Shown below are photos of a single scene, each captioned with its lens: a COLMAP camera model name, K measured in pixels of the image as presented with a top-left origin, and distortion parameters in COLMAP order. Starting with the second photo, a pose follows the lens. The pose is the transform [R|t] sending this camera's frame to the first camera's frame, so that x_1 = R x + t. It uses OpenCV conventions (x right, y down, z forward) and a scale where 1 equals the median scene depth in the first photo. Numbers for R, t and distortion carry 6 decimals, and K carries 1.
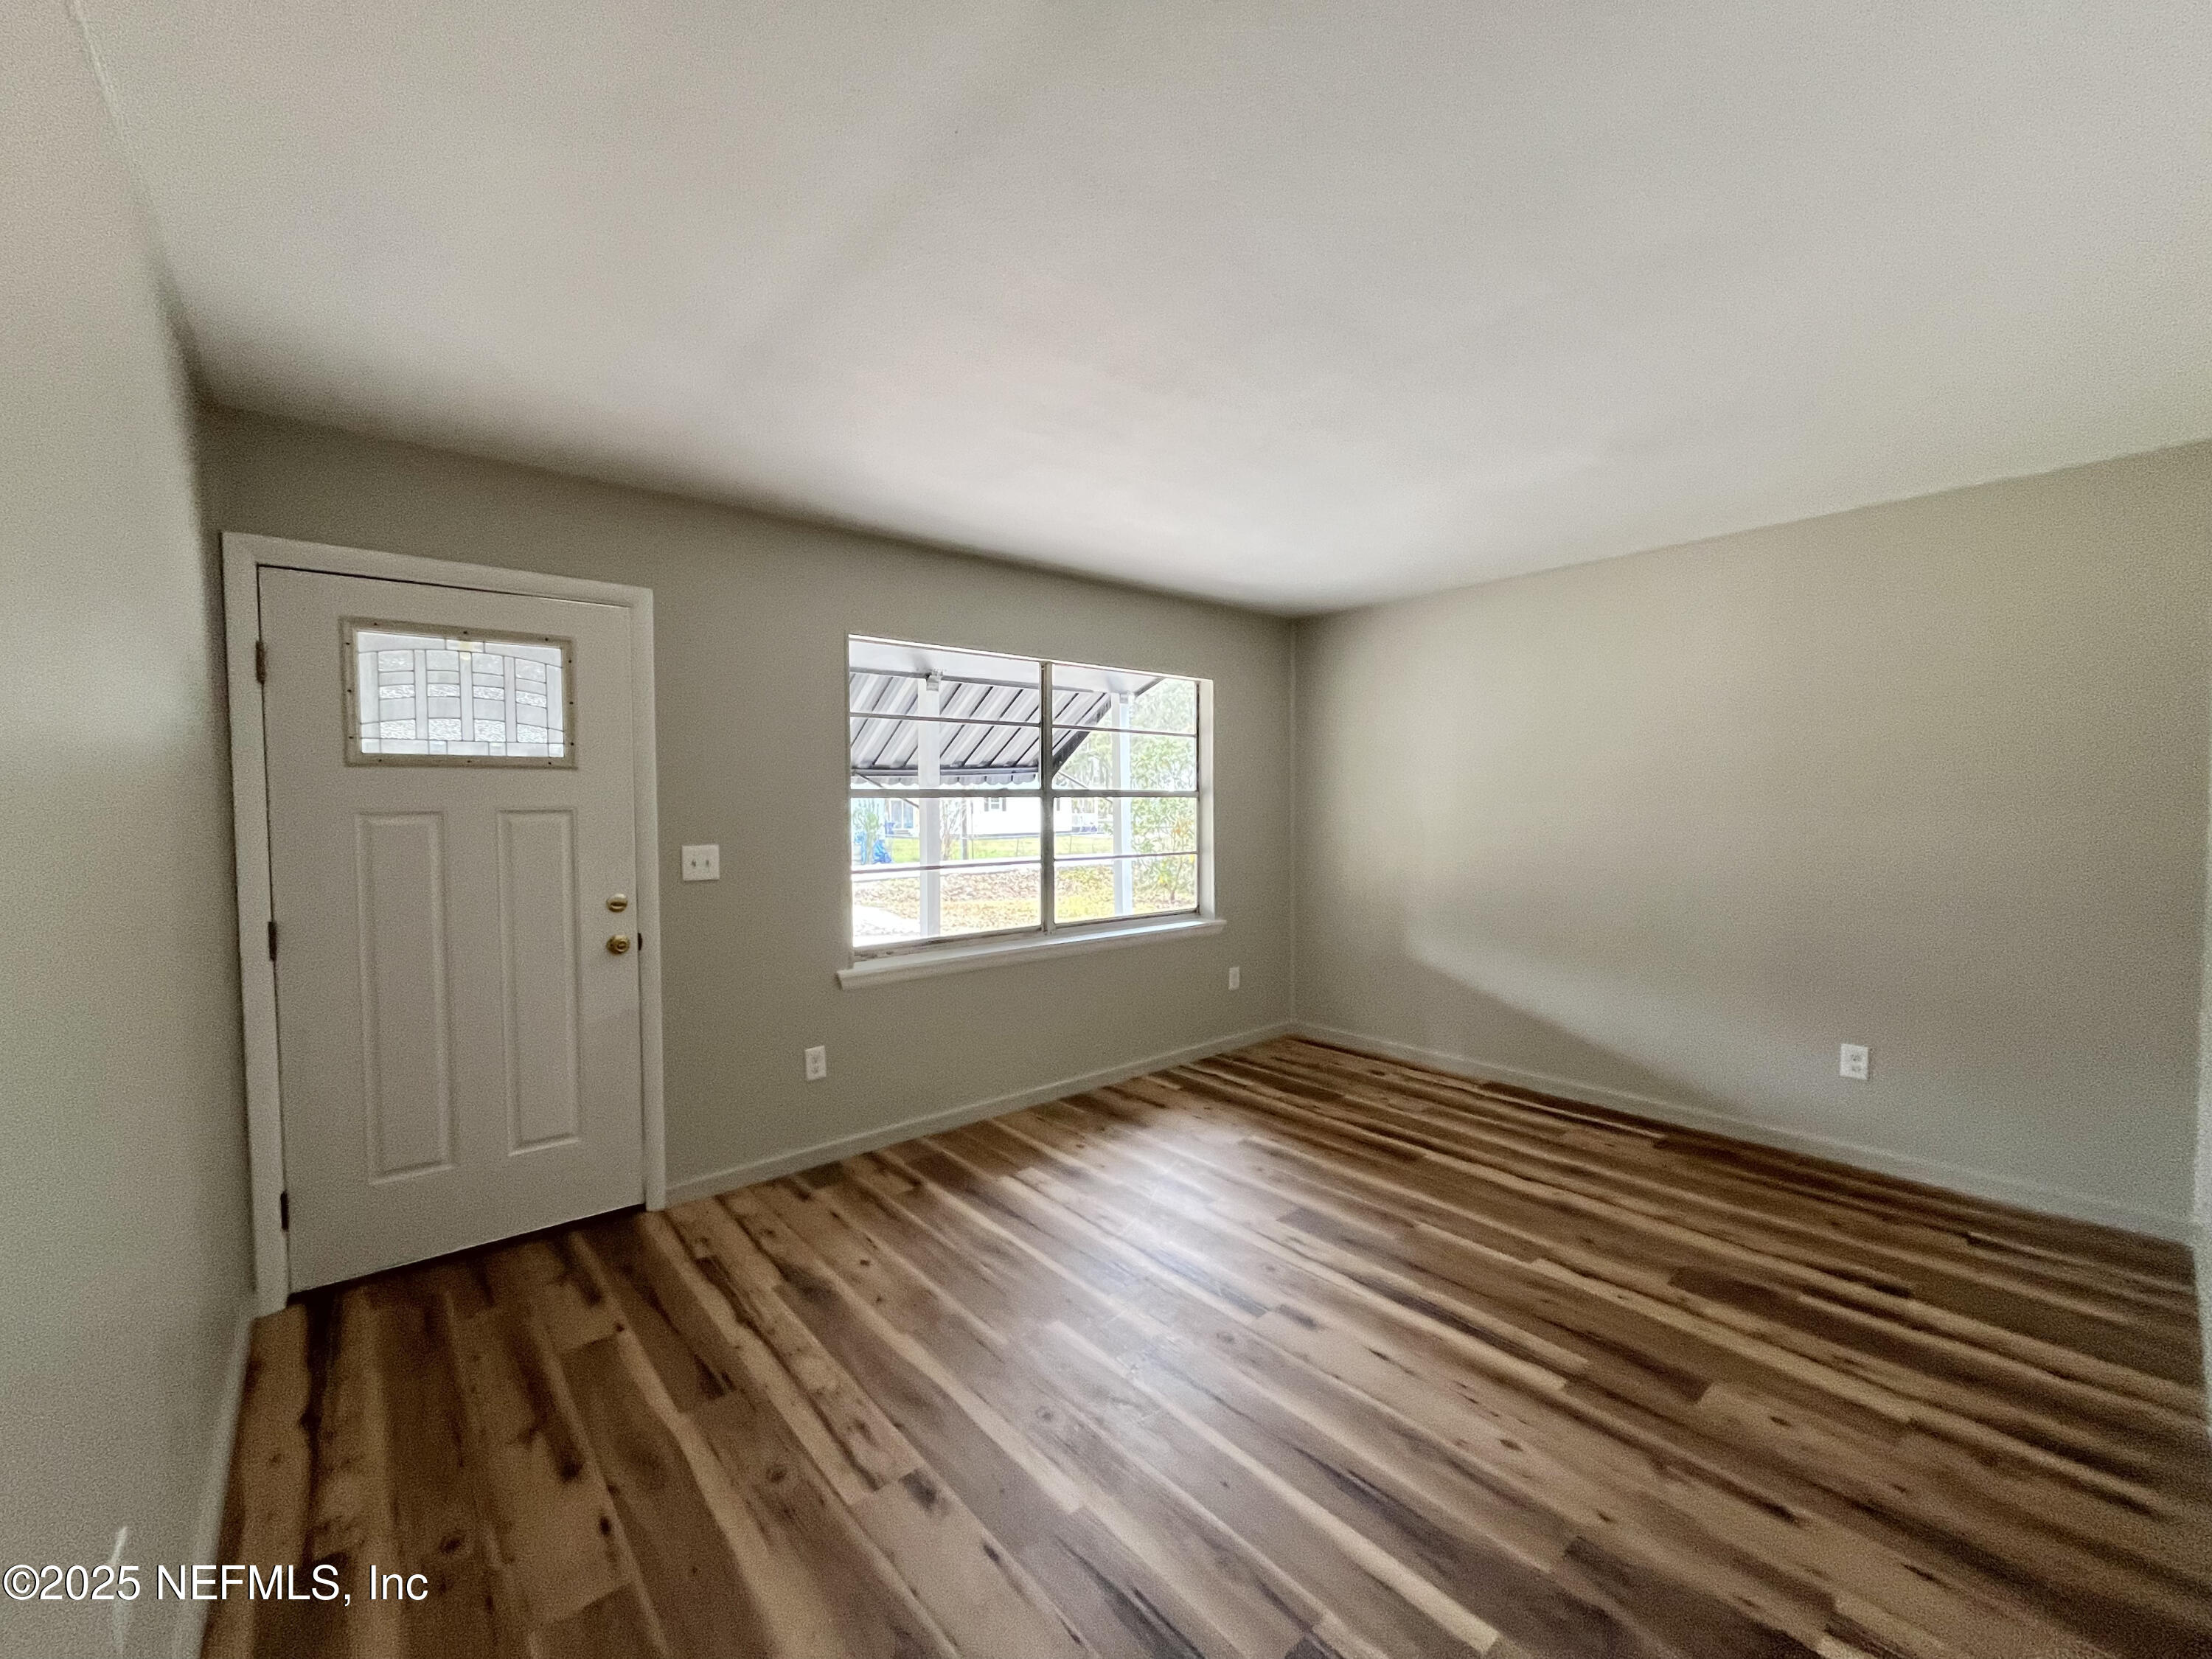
lens RADIAL K [[895.3, 0, 1107.1], [0, 895.3, 838.4], [0, 0, 1]] dist [-0.001818, 0.000025]
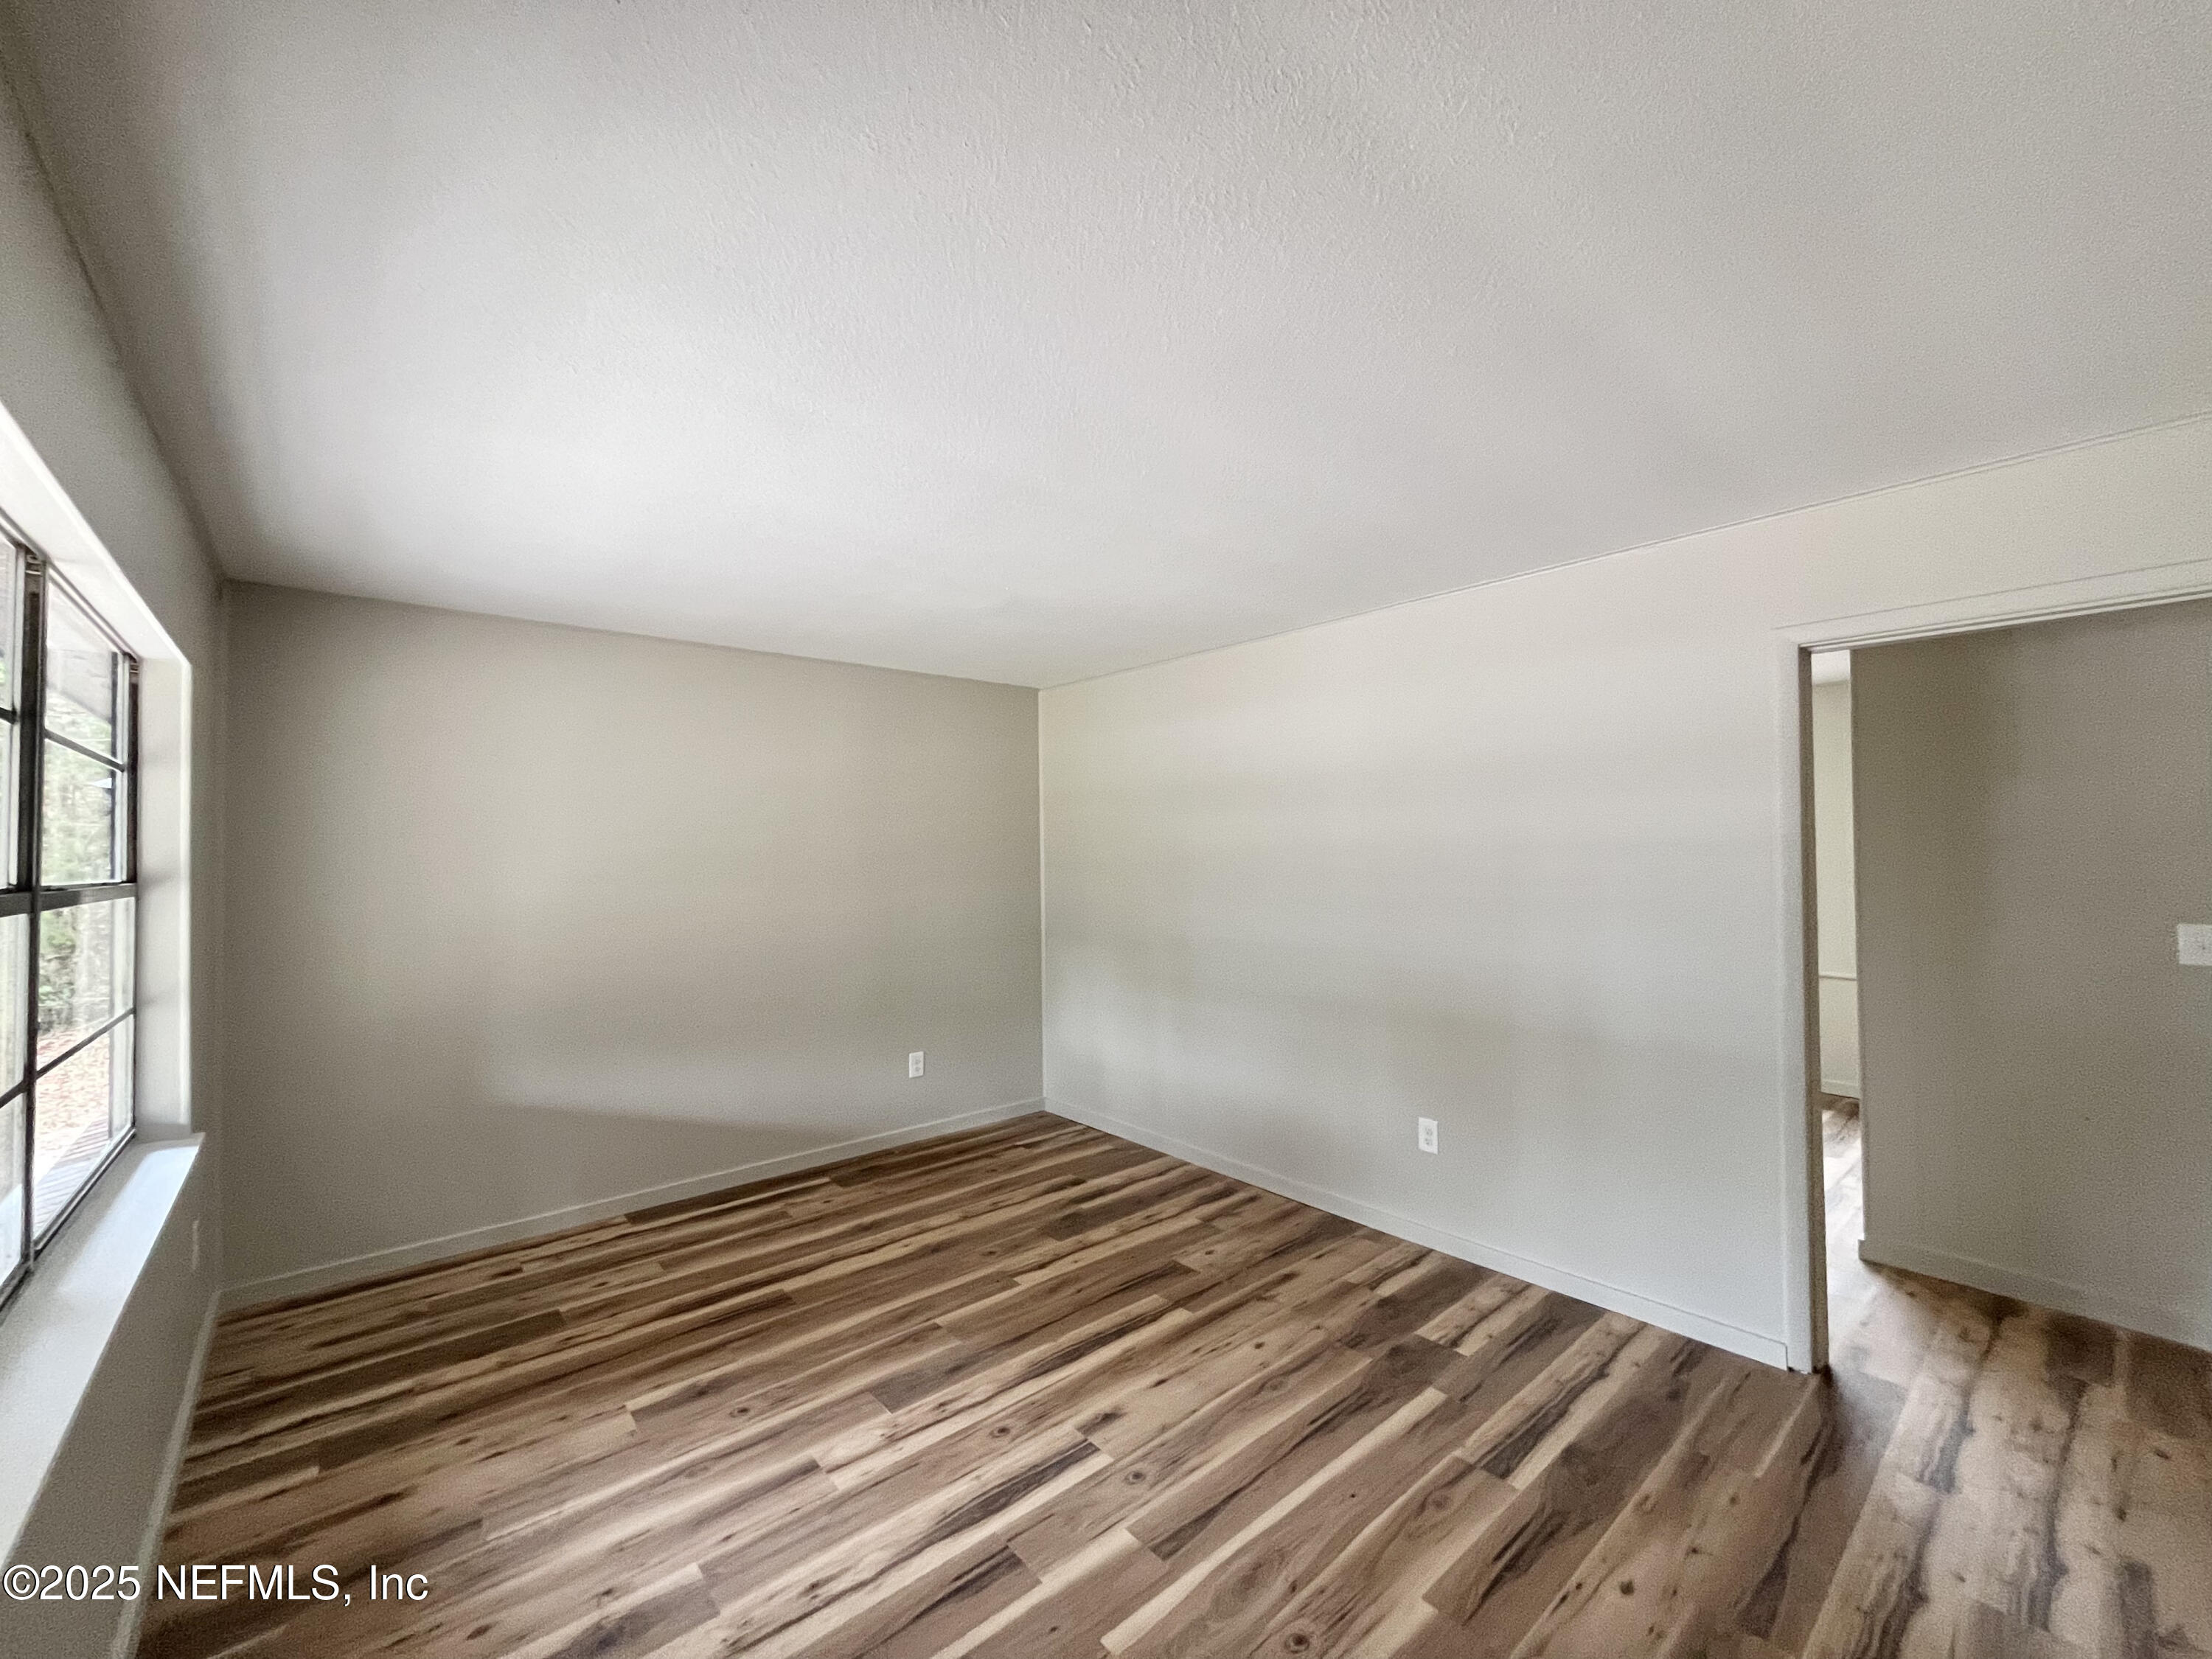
lens RADIAL K [[895.3, 0, 1105.0], [0, 895.3, 825.4], [0, 0, 1]] dist [-0.001818, 0.000025]
pose [[0.000468, 0.034871, 0.999392, -0.591988], [0.053550, 0.997957, -0.034846, -0.058027], [-0.998565, 0.053534, -0.001401, 0.730620]]
